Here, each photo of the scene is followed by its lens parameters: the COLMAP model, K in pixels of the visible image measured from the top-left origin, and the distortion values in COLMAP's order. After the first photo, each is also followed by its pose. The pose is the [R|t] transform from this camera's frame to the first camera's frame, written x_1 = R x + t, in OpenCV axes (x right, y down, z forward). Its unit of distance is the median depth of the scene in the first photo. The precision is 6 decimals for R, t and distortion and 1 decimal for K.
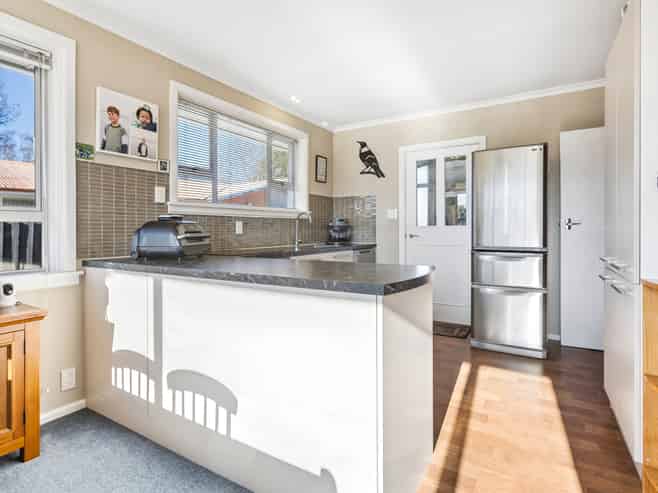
lens RADIAL K [[351.1, 0, 330.5], [0, 351.1, 230.8], [0, 0, 1]] dist [-0.006465, 0.001425]
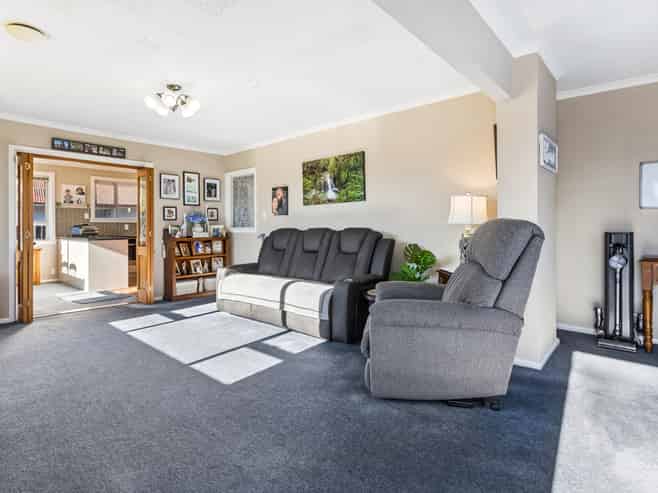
lens RADIAL K [[351.1, 0, 322.7], [0, 351.1, 227.2], [0, 0, 1]] dist [-0.006465, 0.001425]
pose [[0.984670, 0.001011, -0.174425, 2.222378], [-0.002161, 0.999977, -0.006402, 0.005920], [0.174414, 0.006681, 0.984650, -1.735659]]
